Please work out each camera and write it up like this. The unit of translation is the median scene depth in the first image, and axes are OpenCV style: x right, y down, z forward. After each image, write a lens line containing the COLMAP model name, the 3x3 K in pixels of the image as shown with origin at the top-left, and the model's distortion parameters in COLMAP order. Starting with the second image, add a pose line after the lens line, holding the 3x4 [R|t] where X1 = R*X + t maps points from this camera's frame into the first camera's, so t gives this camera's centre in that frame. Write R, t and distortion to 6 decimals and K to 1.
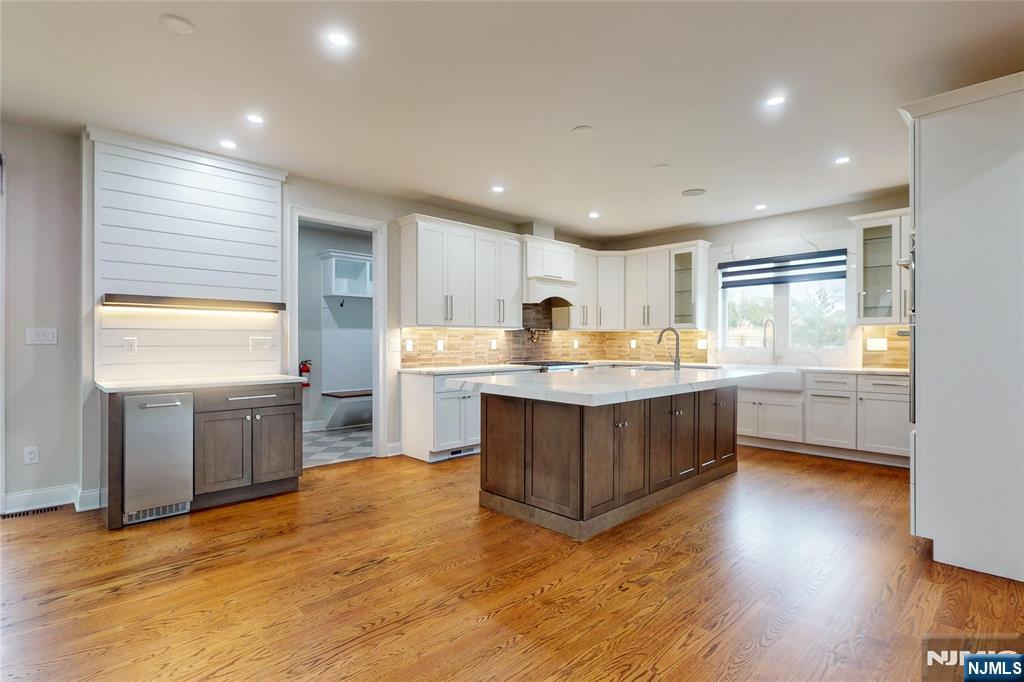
lens RADIAL K [[502.2, 0, 512.4], [0, 502.2, 345.7], [0, 0, 1]] dist [0.001269, -0.000959]
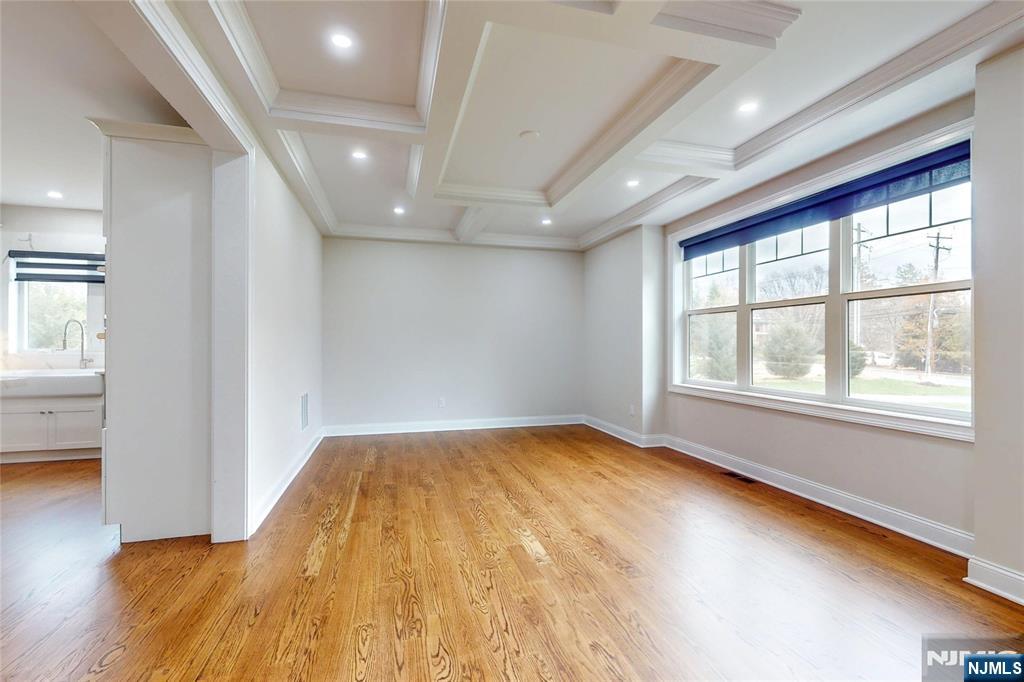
lens RADIAL K [[443.6, 0, 511.2], [0, 443.6, 343.4], [0, 0, 1]] dist [-0.000852, 0.000290]
pose [[0.472116, 0.003412, 0.881530, 0.162778], [0.002805, 0.999982, -0.005373, -0.001921], [-0.881532, 0.005010, 0.472097, -0.094927]]
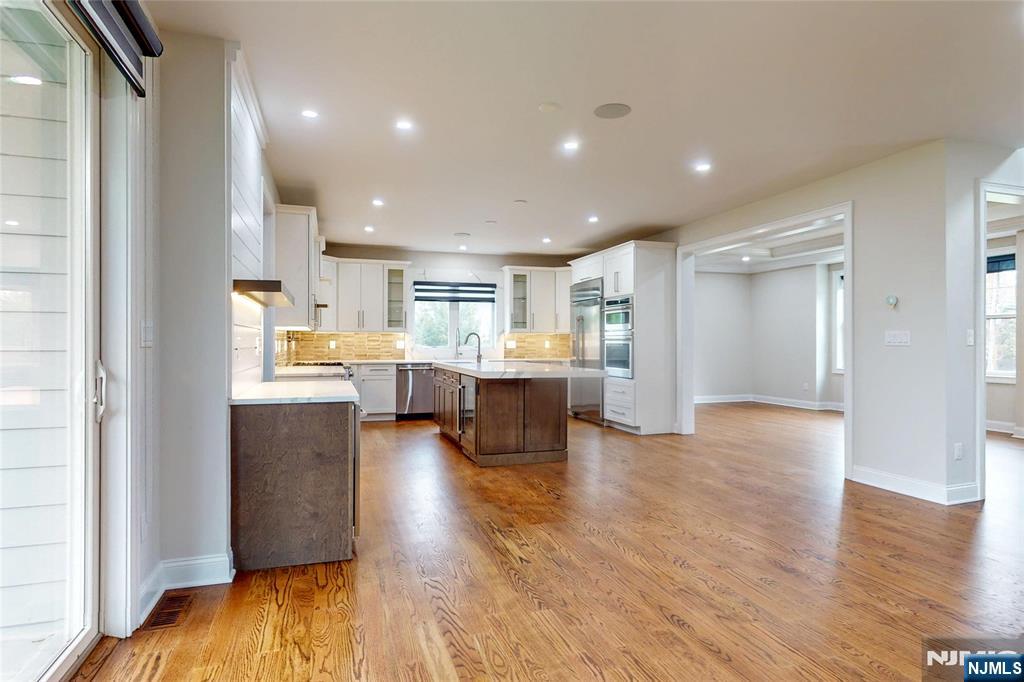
lens RADIAL K [[560.2, 0, 514.3], [0, 560.2, 345.7], [0, 0, 1]] dist [0.004785, -0.000500]
pose [[0.429970, -0.003071, 0.902838, -0.808341], [0.004177, 0.999990, 0.001412, -0.001450], [-0.902833, 0.003164, 0.429979, 0.170528]]
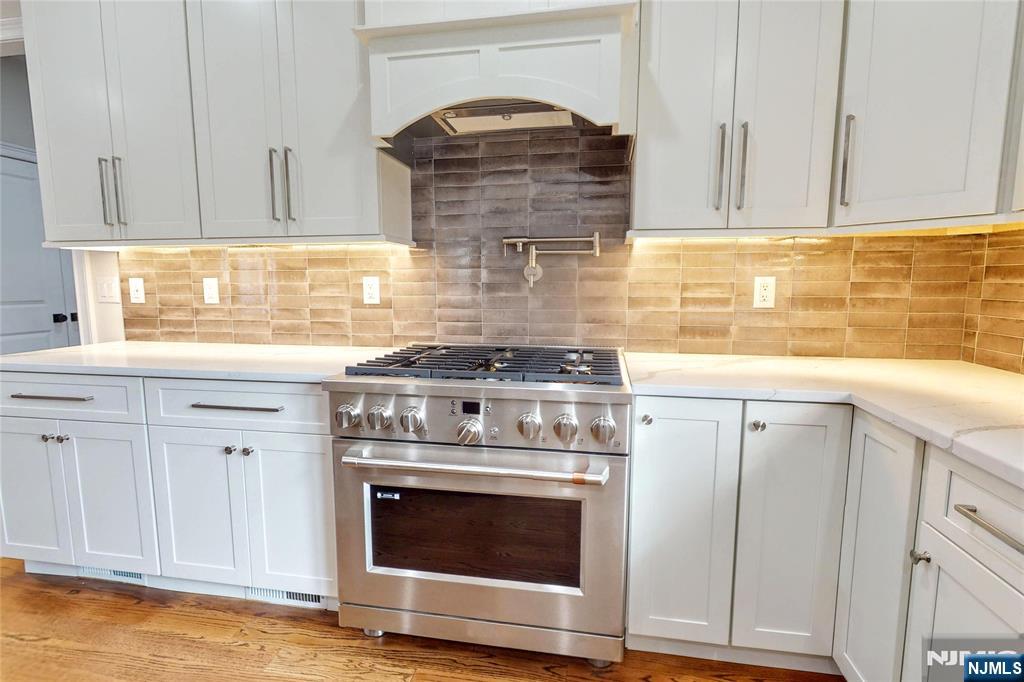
lens RADIAL K [[502.2, 0, 513.3], [0, 502.2, 343.7], [0, 0, 1]] dist [0.001269, -0.000959]
pose [[0.585349, 0.095475, -0.805140, 0.314020], [-0.008401, 0.993703, 0.111728, -0.005203], [0.810738, -0.058636, 0.582466, 0.885965]]
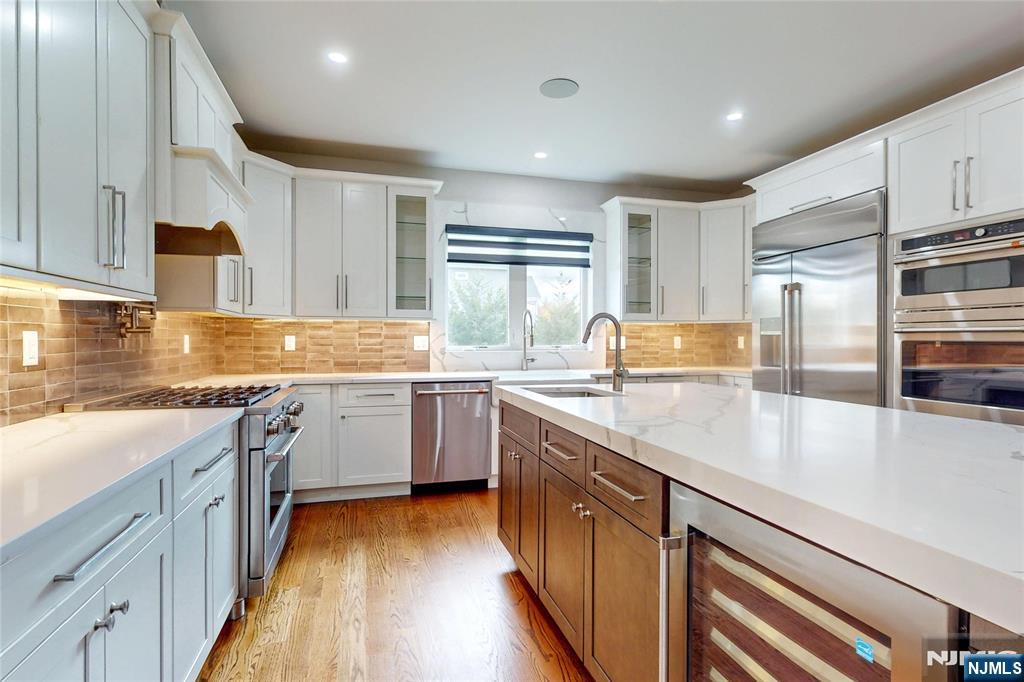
lens RADIAL K [[502.2, 0, 508.3], [0, 502.2, 341.8], [0, 0, 1]] dist [0.001269, -0.000959]
pose [[0.468019, -0.002400, 0.883715, -0.161679], [0.004571, 0.999990, 0.000295, -0.004719], [-0.883706, 0.003901, 0.468025, 0.644285]]
